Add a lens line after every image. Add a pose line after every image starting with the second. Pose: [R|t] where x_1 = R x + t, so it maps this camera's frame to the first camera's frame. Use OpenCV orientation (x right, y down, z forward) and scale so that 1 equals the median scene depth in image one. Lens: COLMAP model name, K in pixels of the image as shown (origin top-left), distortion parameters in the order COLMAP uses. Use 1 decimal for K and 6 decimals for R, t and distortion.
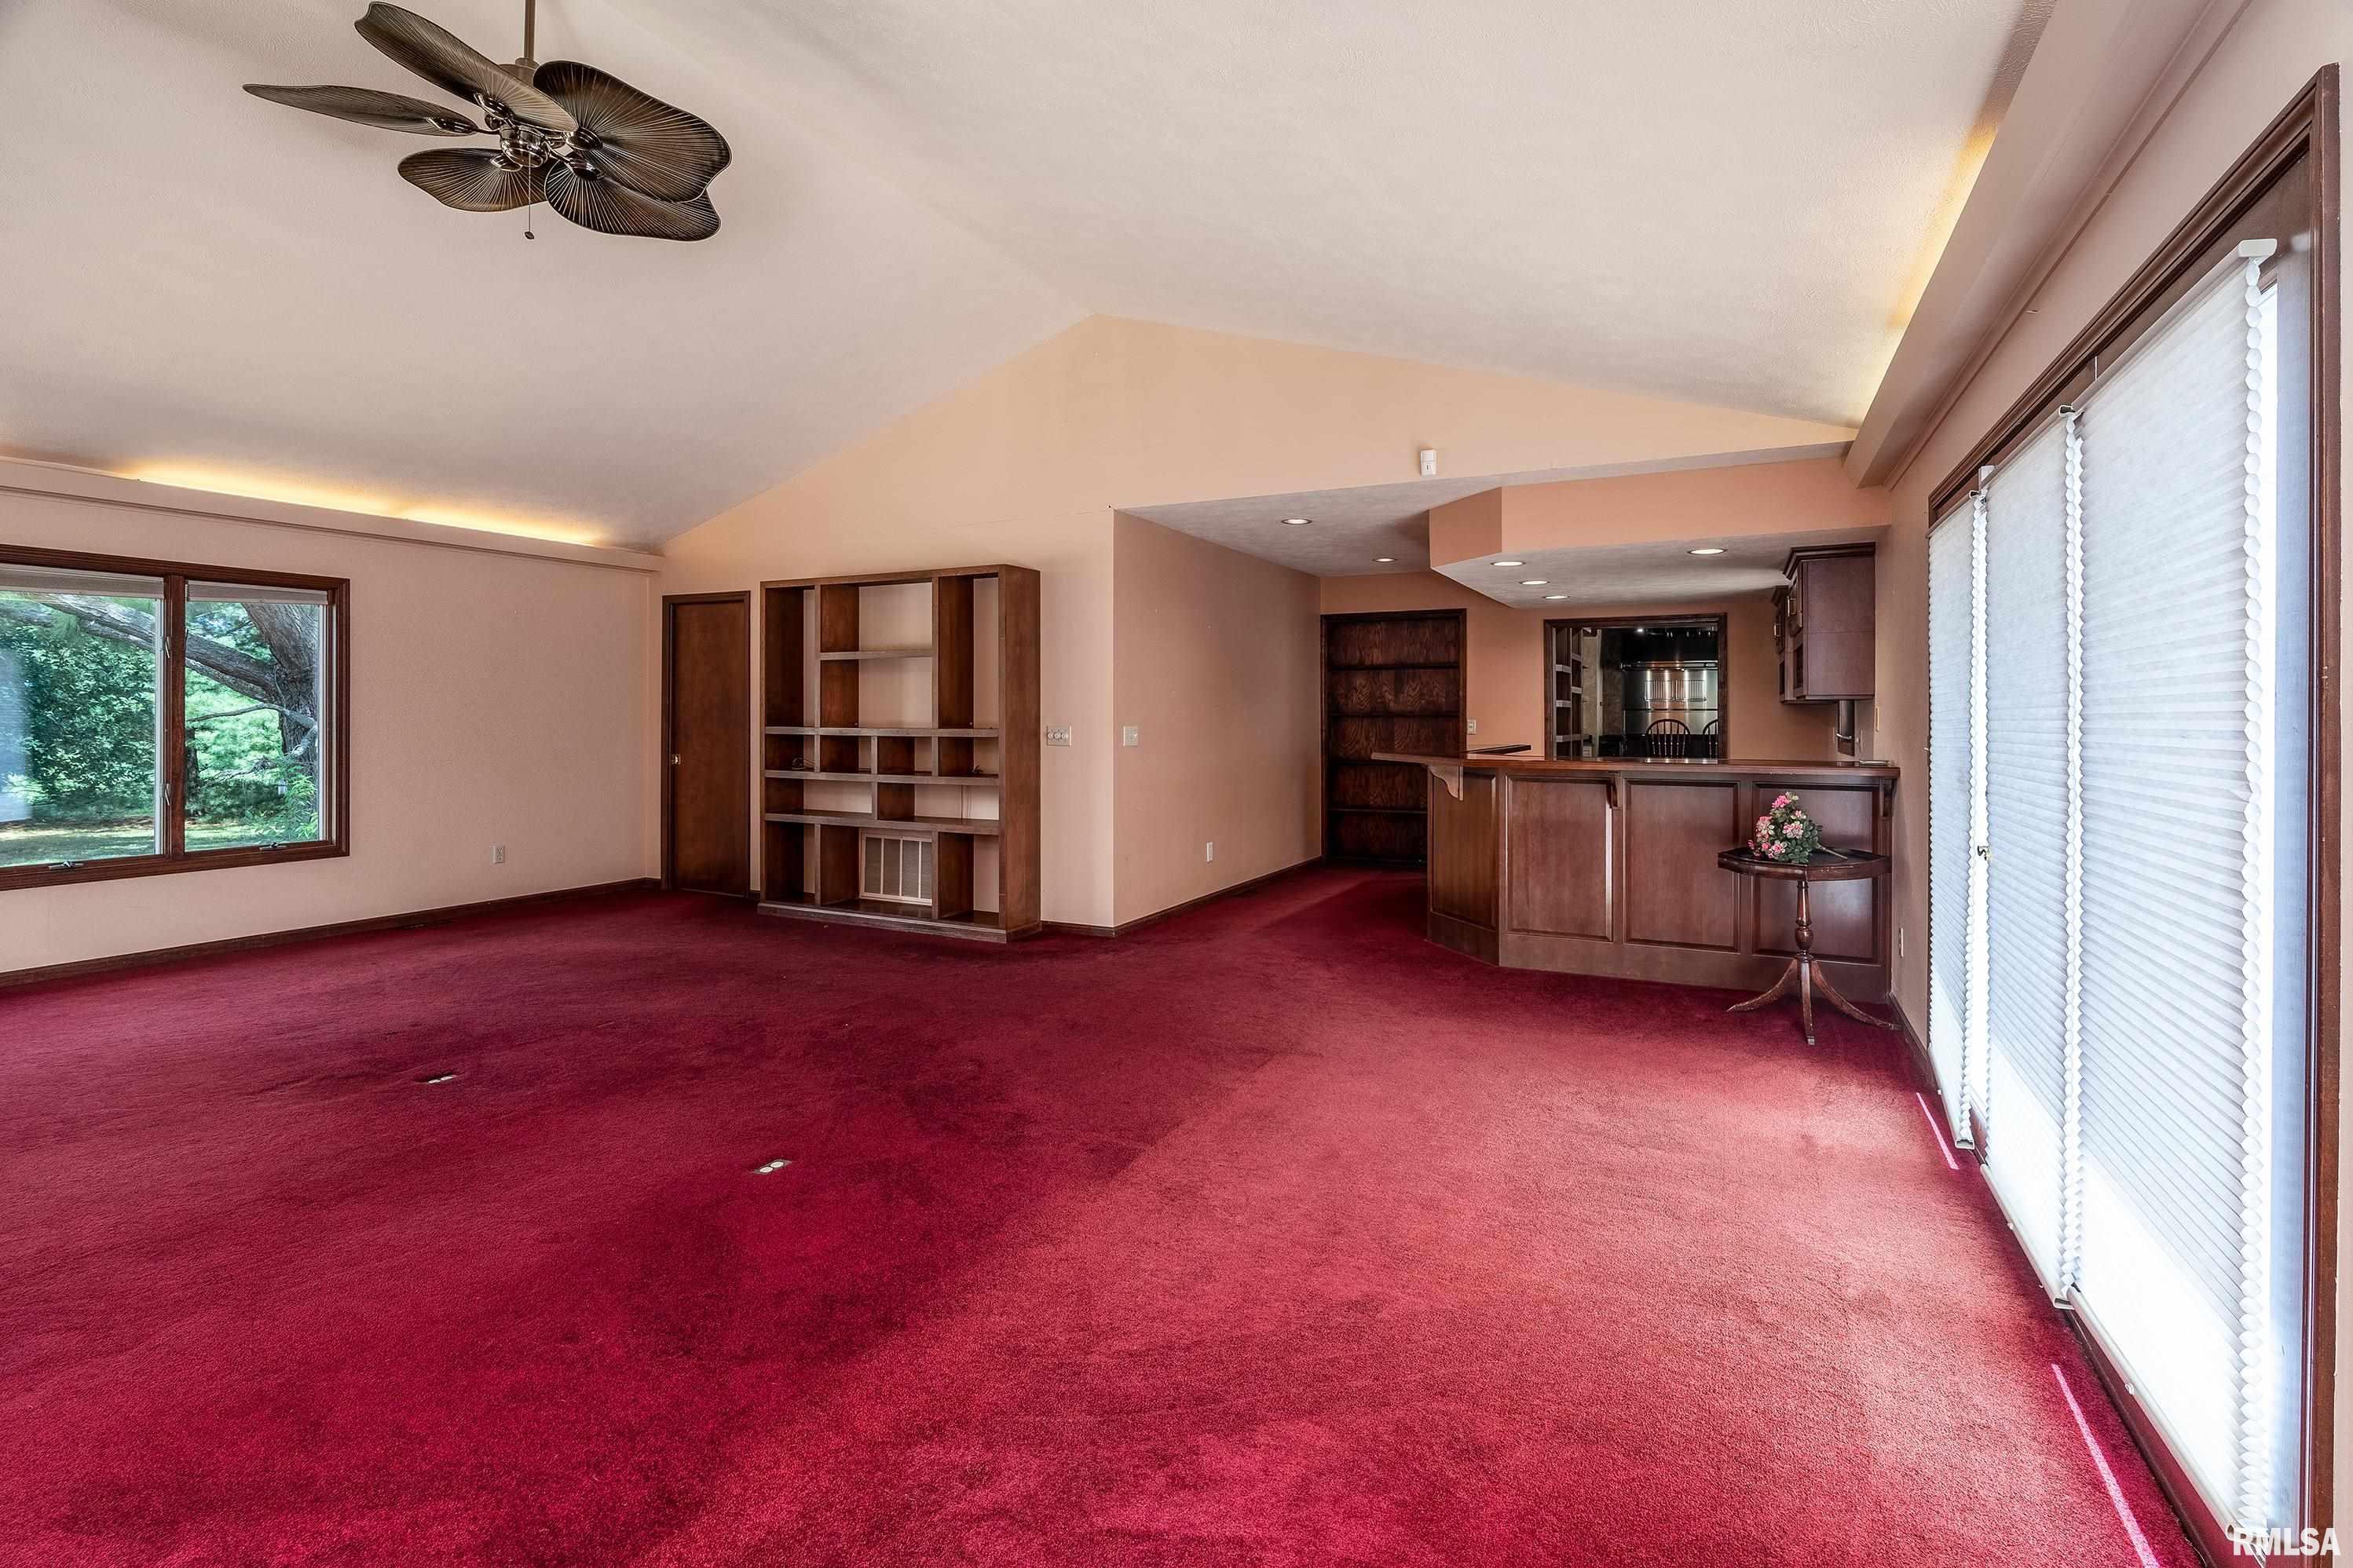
lens RADIAL K [[1119.1, 0, 1176.5], [0, 1119.1, 784.0], [0, 0, 1]] dist [-0.000148, -0.000005]
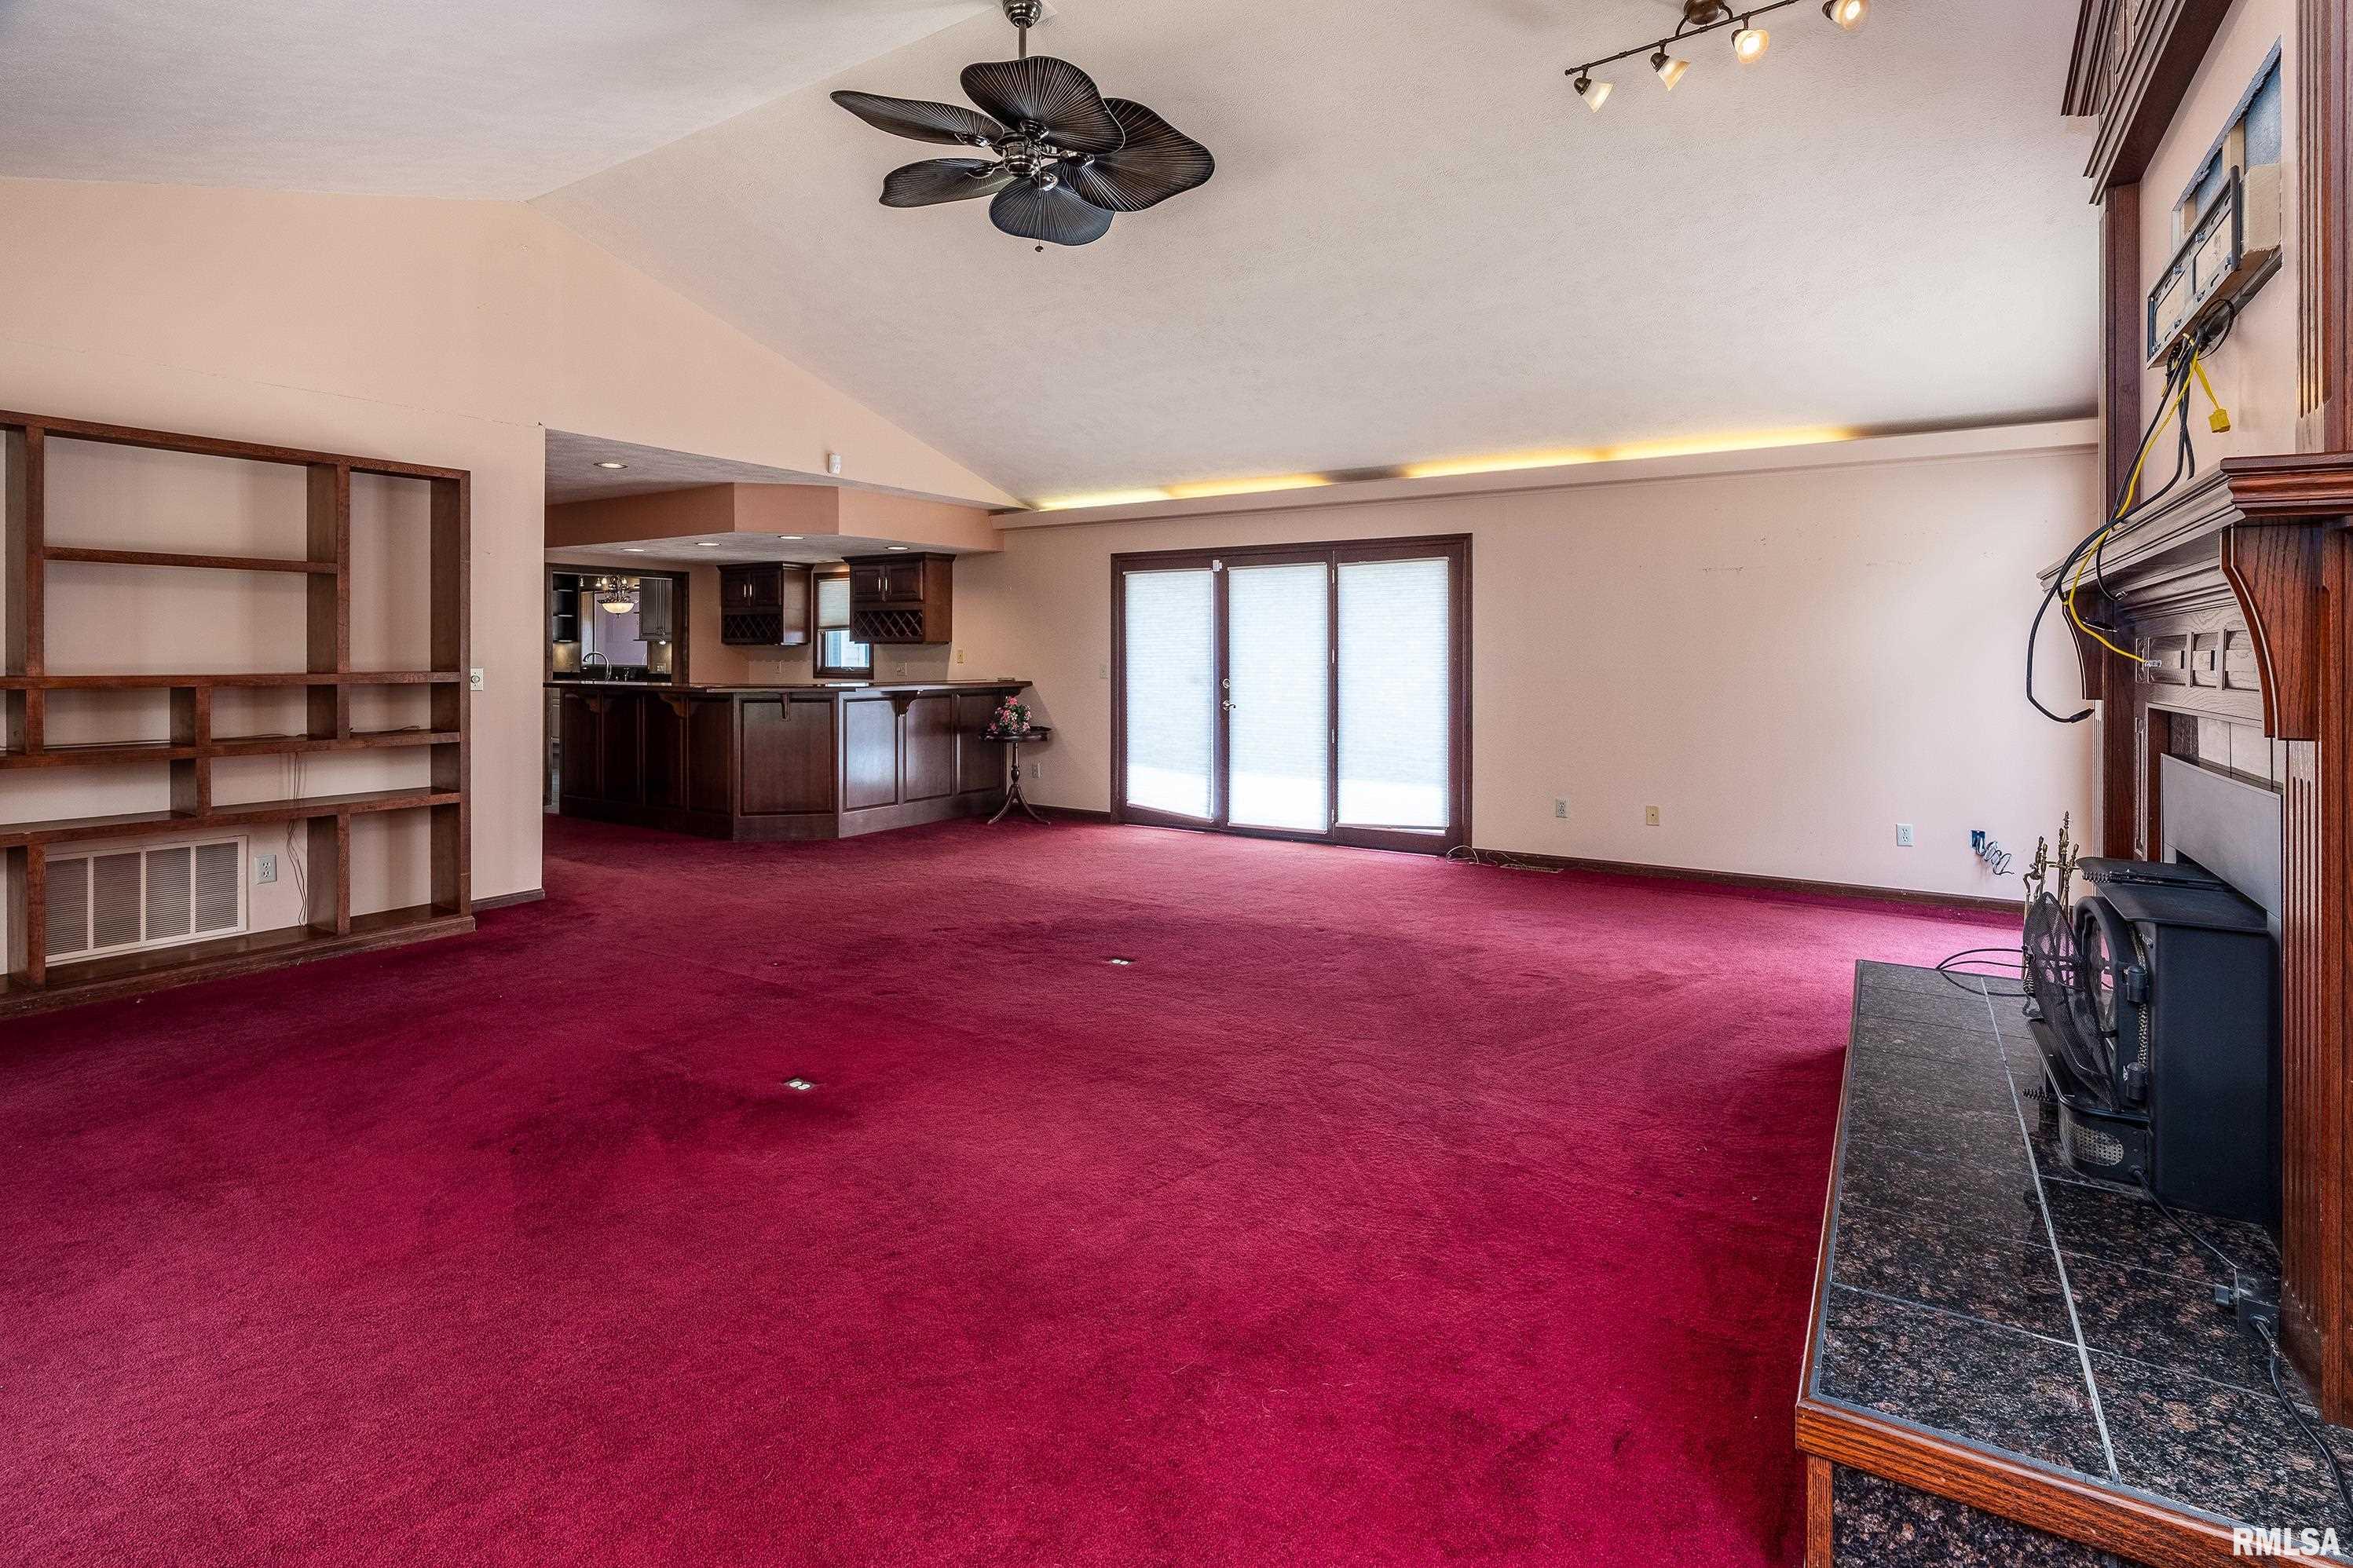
lens RADIAL K [[1119.1, 0, 1176.5], [0, 1119.1, 784.0], [0, 0, 1]] dist [-0.000148, -0.000005]
pose [[0.113079, -0.122038, 0.986063, -0.890419], [0.045531, 0.992022, 0.117554, -0.040377], [-0.992542, 0.031603, 0.117734, 0.370408]]
